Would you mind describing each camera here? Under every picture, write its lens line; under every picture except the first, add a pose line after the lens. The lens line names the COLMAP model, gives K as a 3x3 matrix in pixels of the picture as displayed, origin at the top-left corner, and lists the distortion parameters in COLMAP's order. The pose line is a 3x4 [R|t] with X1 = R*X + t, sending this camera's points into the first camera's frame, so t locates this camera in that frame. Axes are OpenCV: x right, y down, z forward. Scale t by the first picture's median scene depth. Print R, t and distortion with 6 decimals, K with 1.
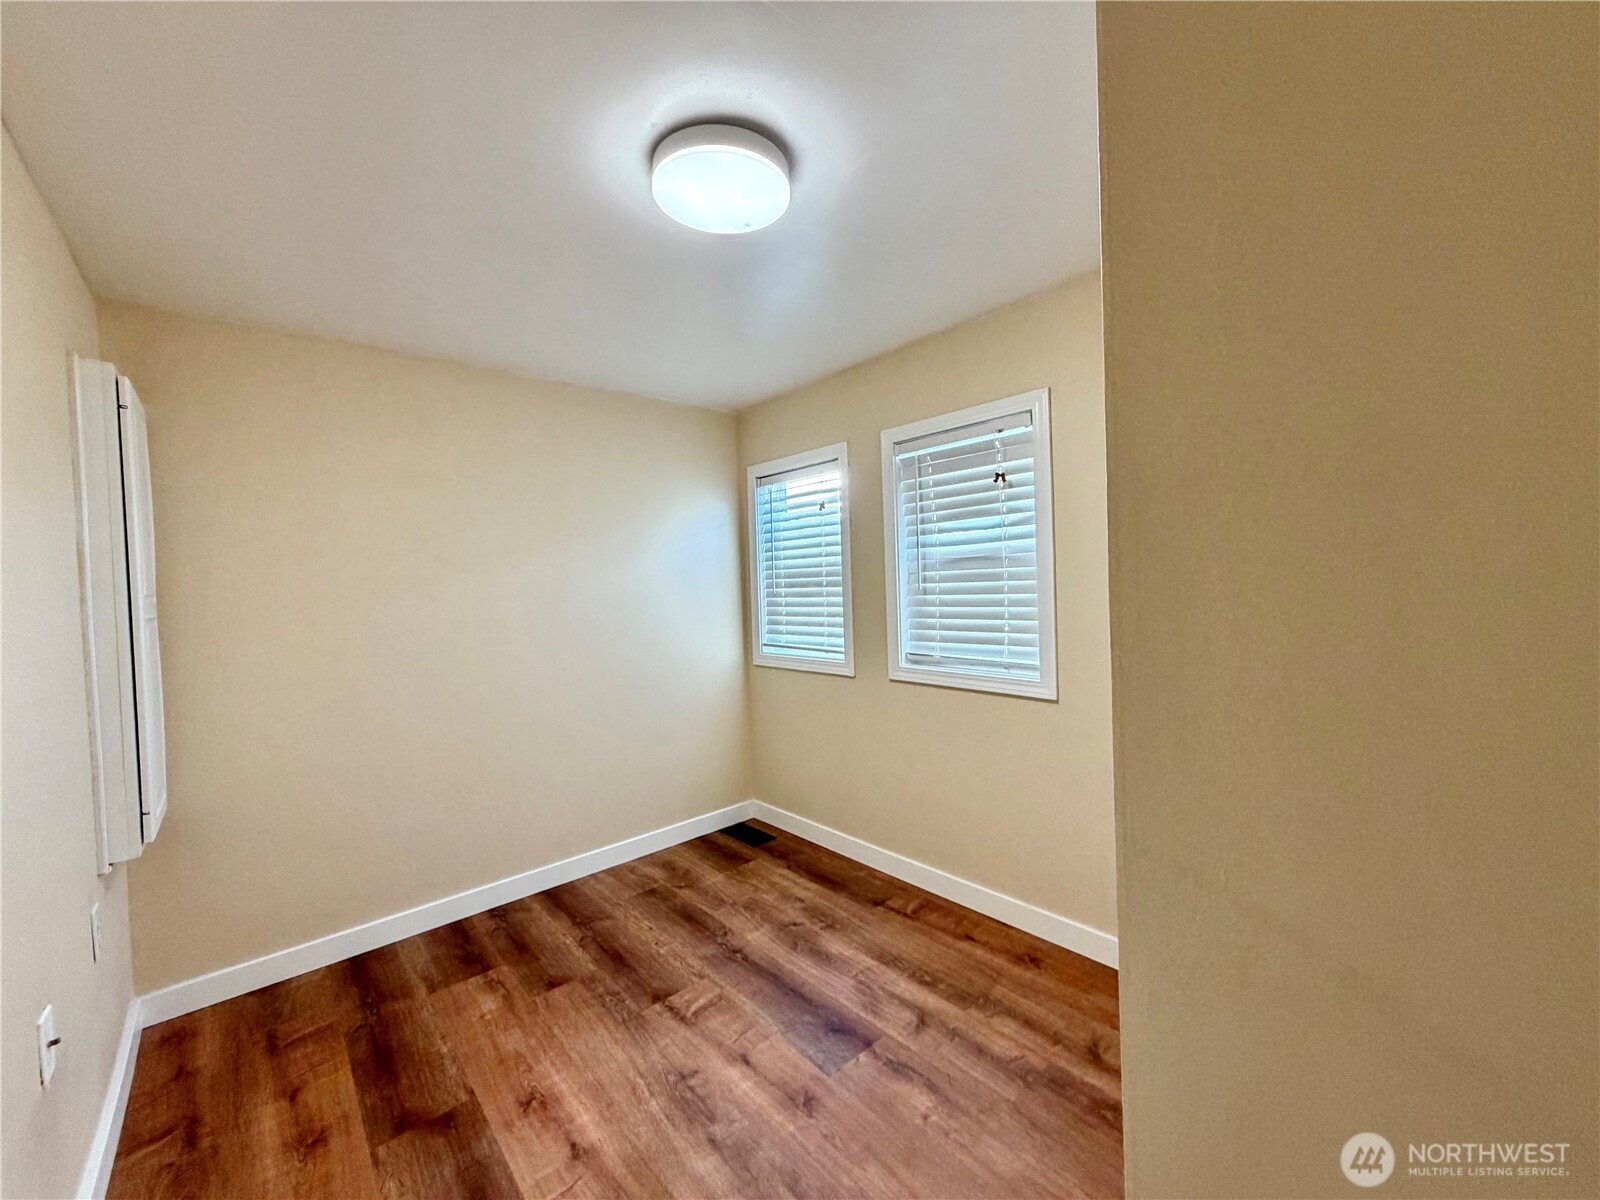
lens RADIAL K [[636.9, 0, 796.5], [0, 636.9, 598.7], [0, 0, 1]] dist [0.000795, -0.000204]
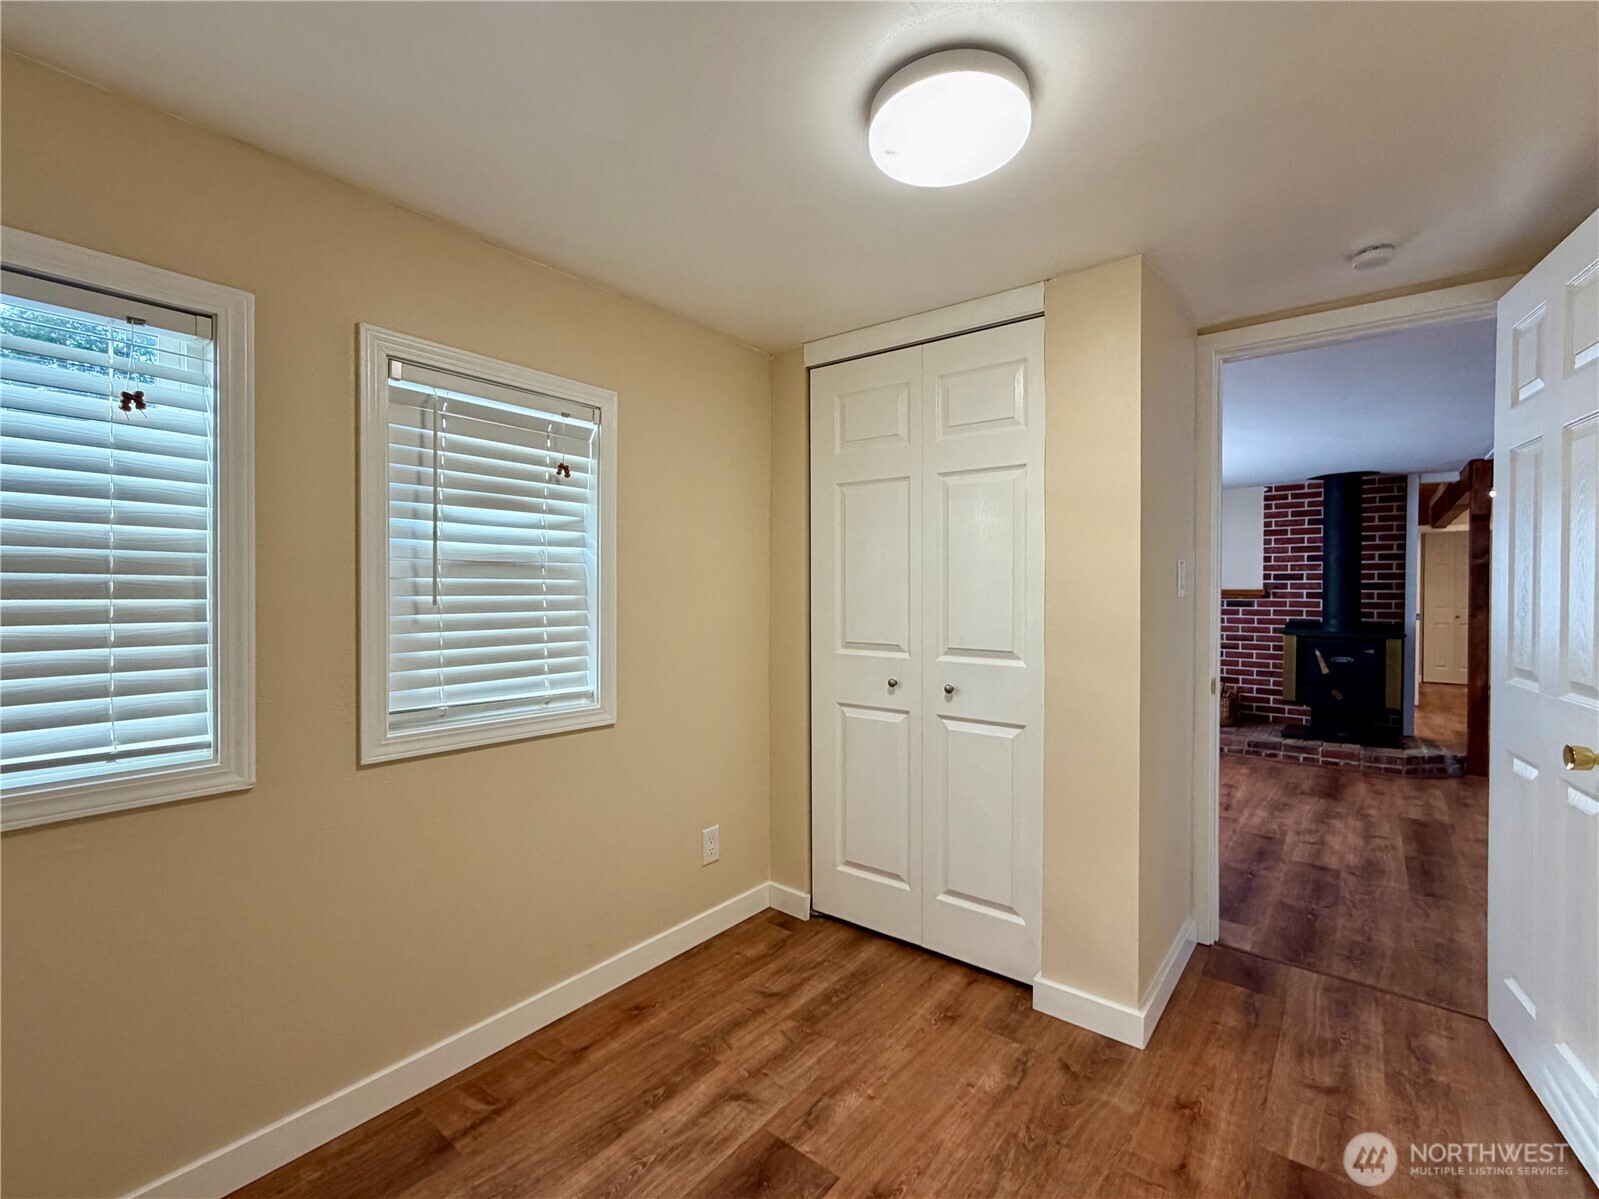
lens RADIAL K [[699.2, 0, 796.7], [0, 699.2, 598.7], [0, 0, 1]] dist [-0.001321, 0.000721]
pose [[-0.175051, 0.028268, 0.984153, -0.784792], [0.027950, 0.999328, -0.023732, 0.008457], [-0.984163, 0.023352, -0.175724, 1.088683]]
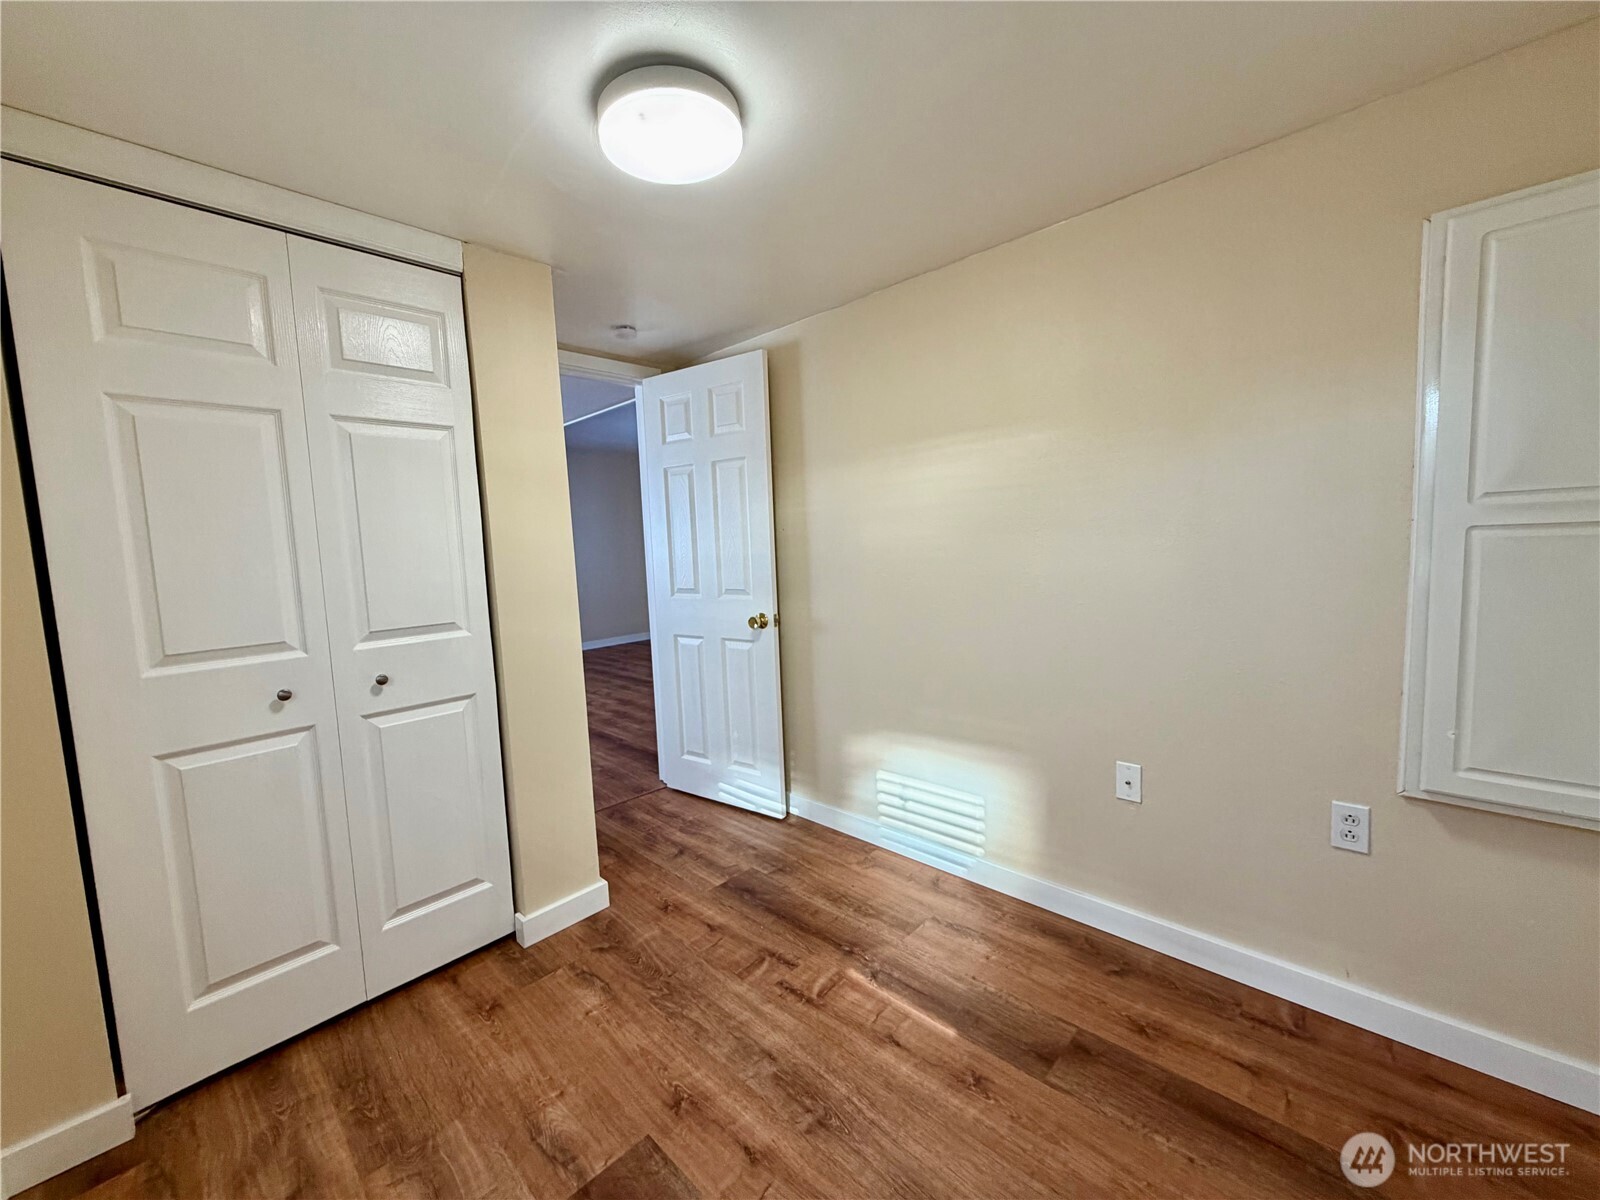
lens RADIAL K [[636.9, 0, 796.5], [0, 636.9, 598.7], [0, 0, 1]] dist [0.000795, -0.000204]
pose [[-0.992514, 0.091459, -0.080934, -0.128475], [0.081496, 0.989563, 0.118841, -0.037561], [0.090959, 0.111356, -0.989609, 1.614441]]
